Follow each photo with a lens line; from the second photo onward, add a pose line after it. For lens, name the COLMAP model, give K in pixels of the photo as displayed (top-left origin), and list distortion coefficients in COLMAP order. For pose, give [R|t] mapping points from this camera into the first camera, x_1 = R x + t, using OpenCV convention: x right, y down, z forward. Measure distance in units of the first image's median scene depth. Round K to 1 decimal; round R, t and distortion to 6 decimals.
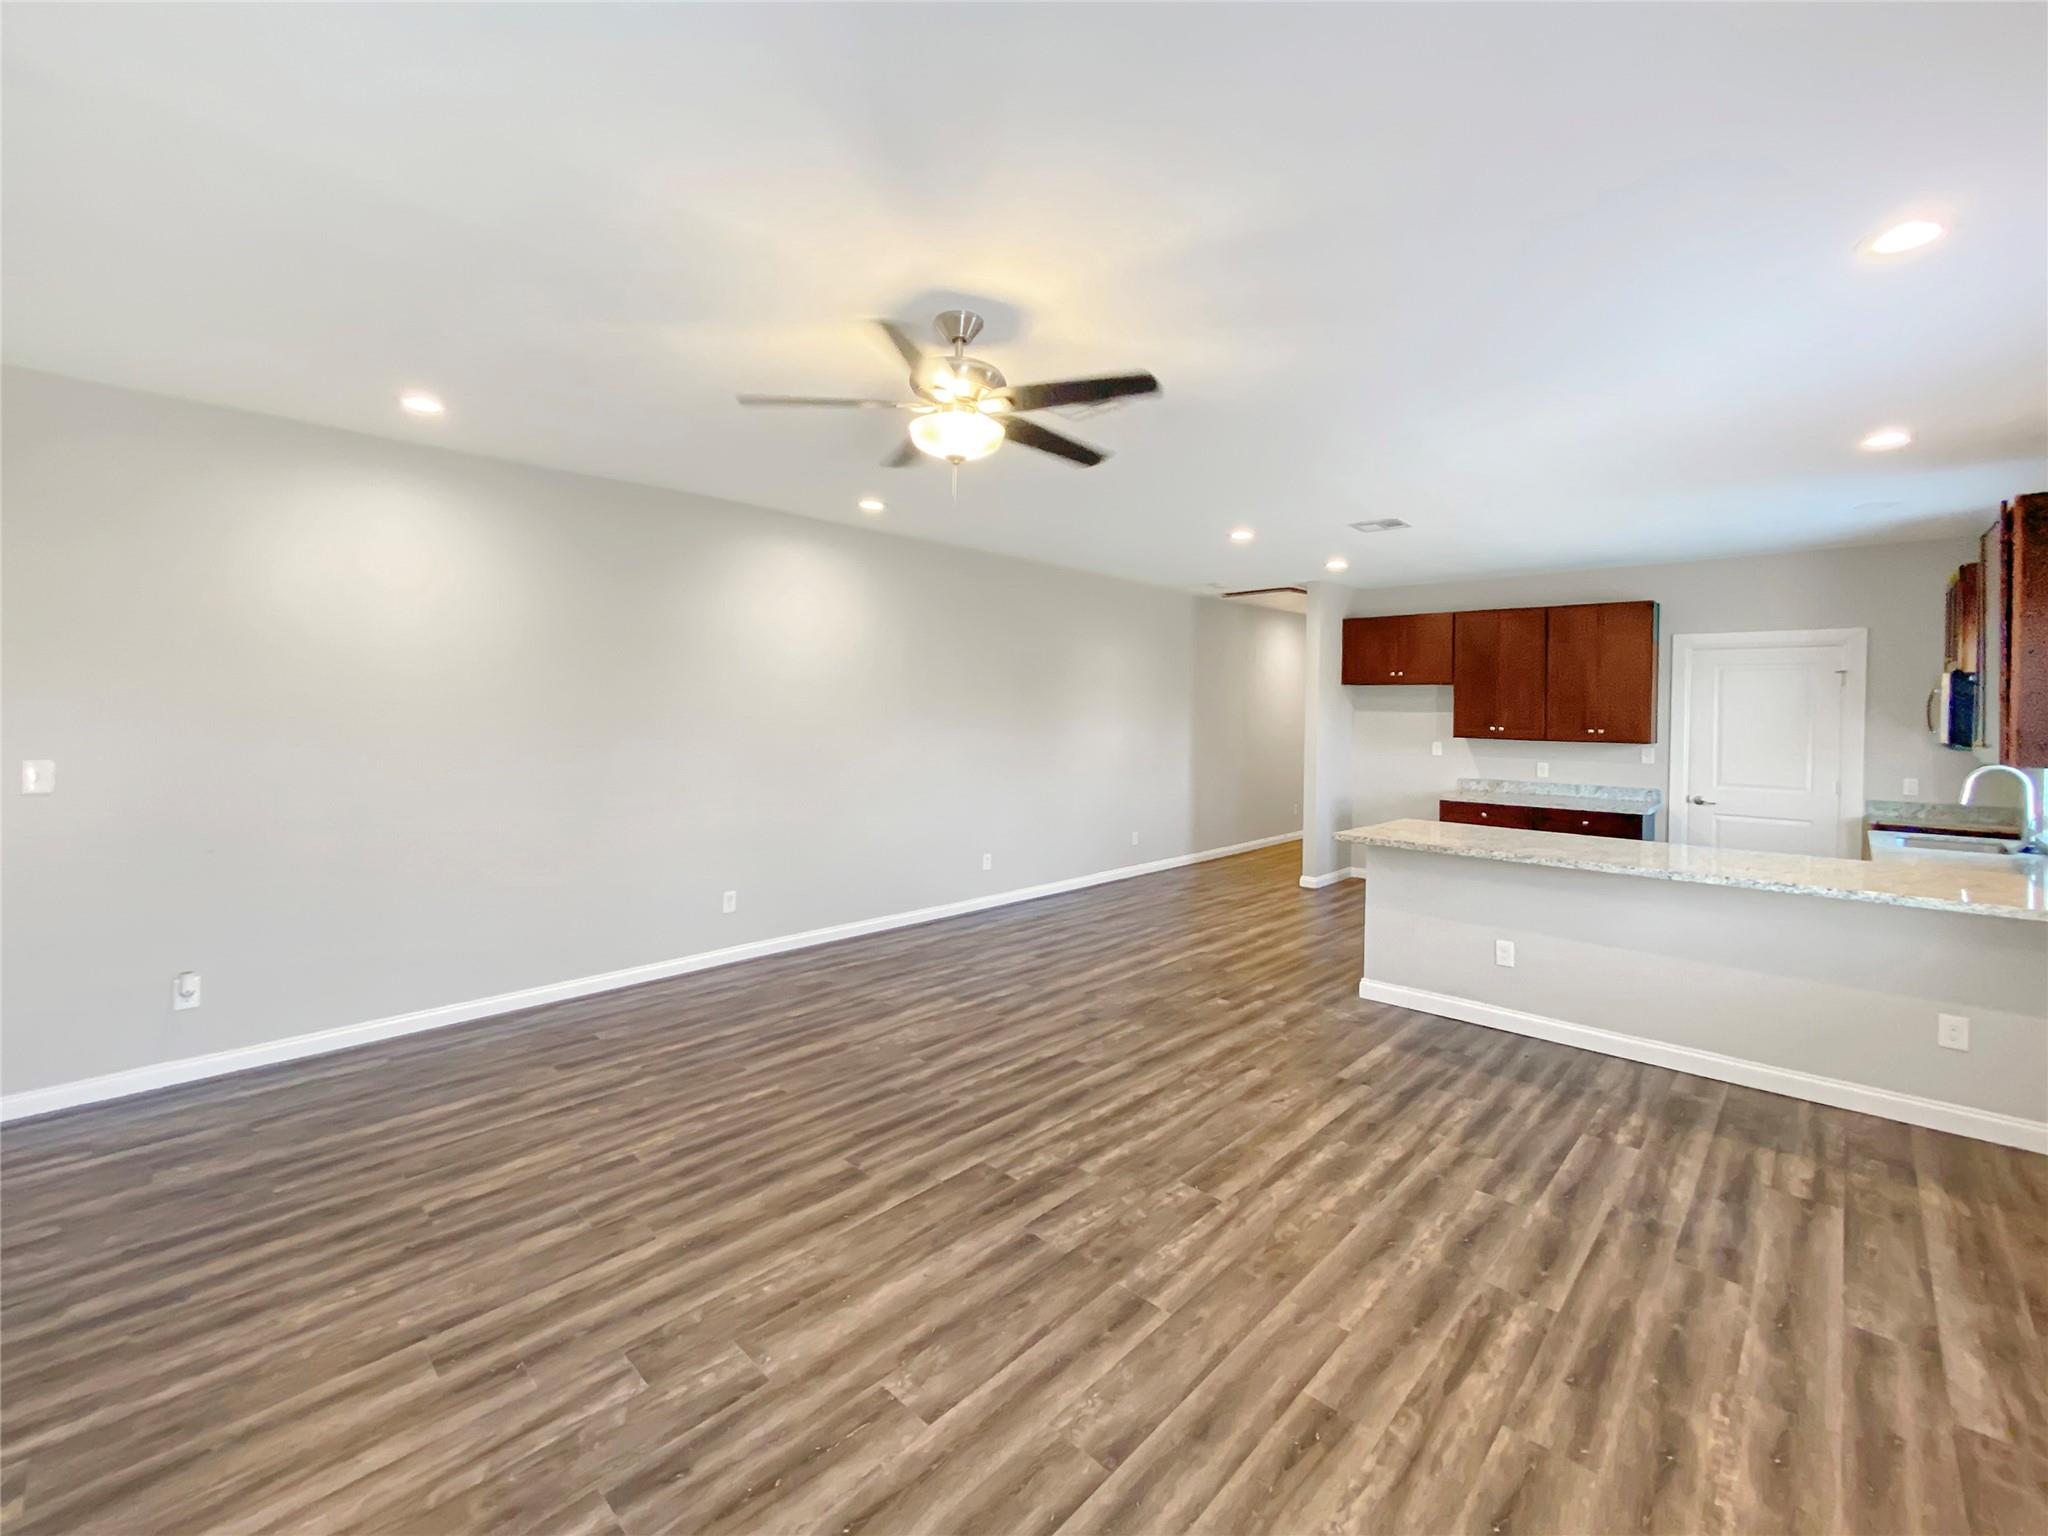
lens RADIAL K [[864.2, 0, 1026.6], [0, 864.2, 752.4], [0, 0, 1]] dist [0.013556, 0.000008]
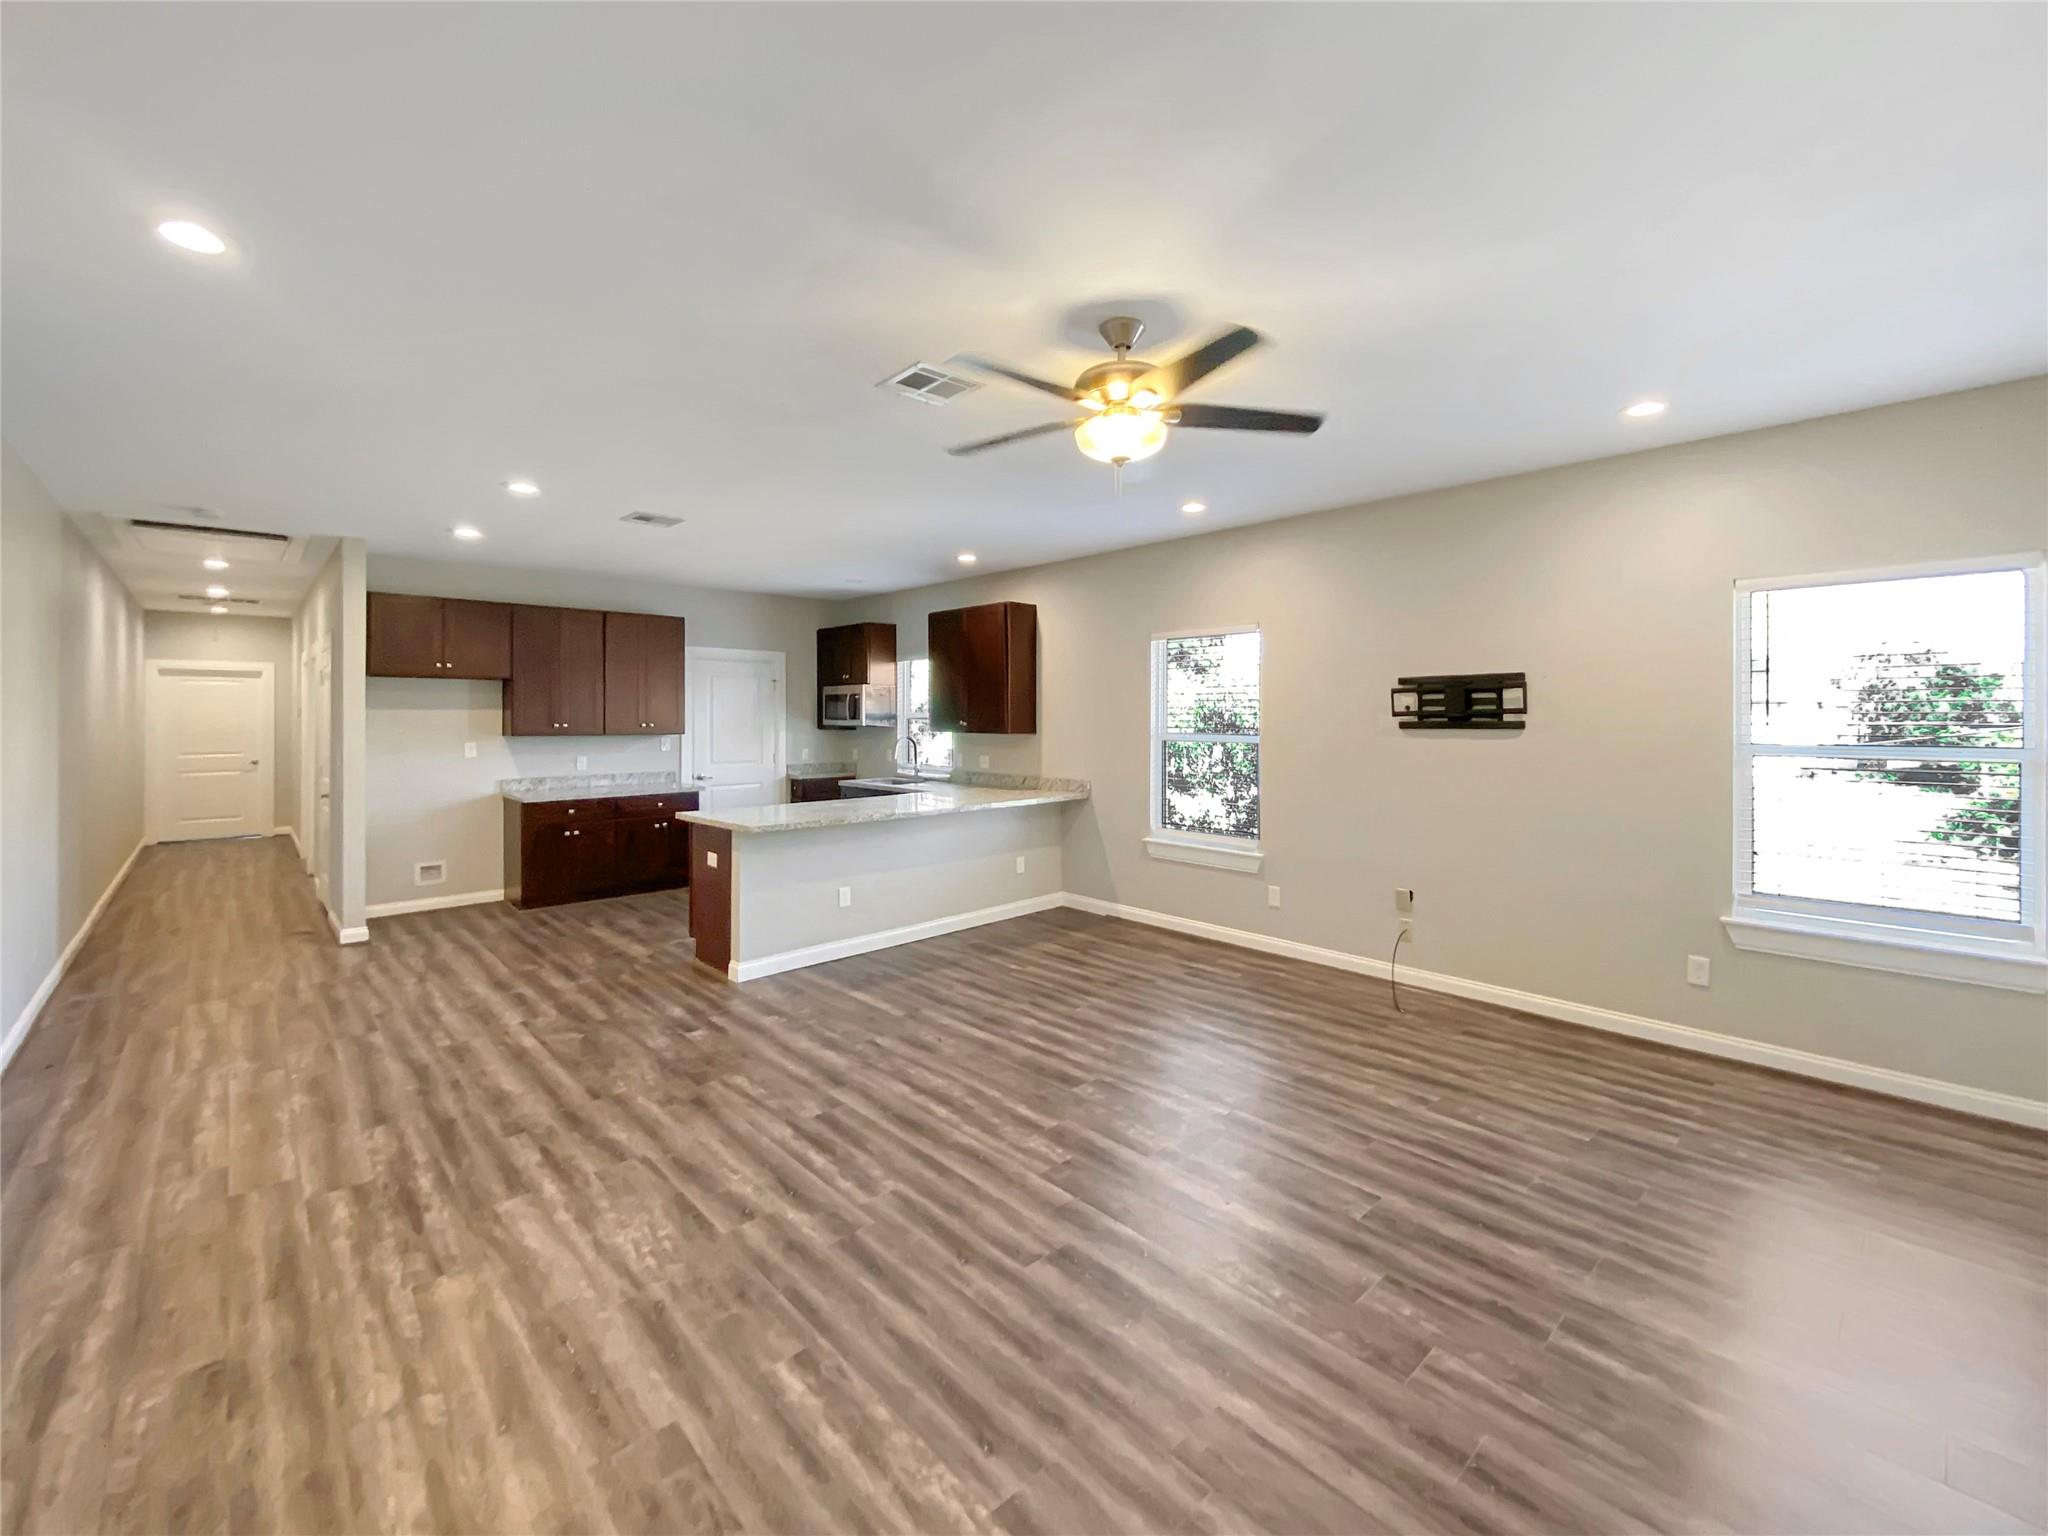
lens RADIAL K [[864.2, 0, 1025.6], [0, 864.2, 751.2], [0, 0, 1]] dist [0.013556, 0.000008]
pose [[0.064150, -0.054468, 0.996453, -0.858251], [0.054185, 0.997227, 0.051022, -0.039603], [-0.996468, 0.050719, 0.066924, 0.807496]]
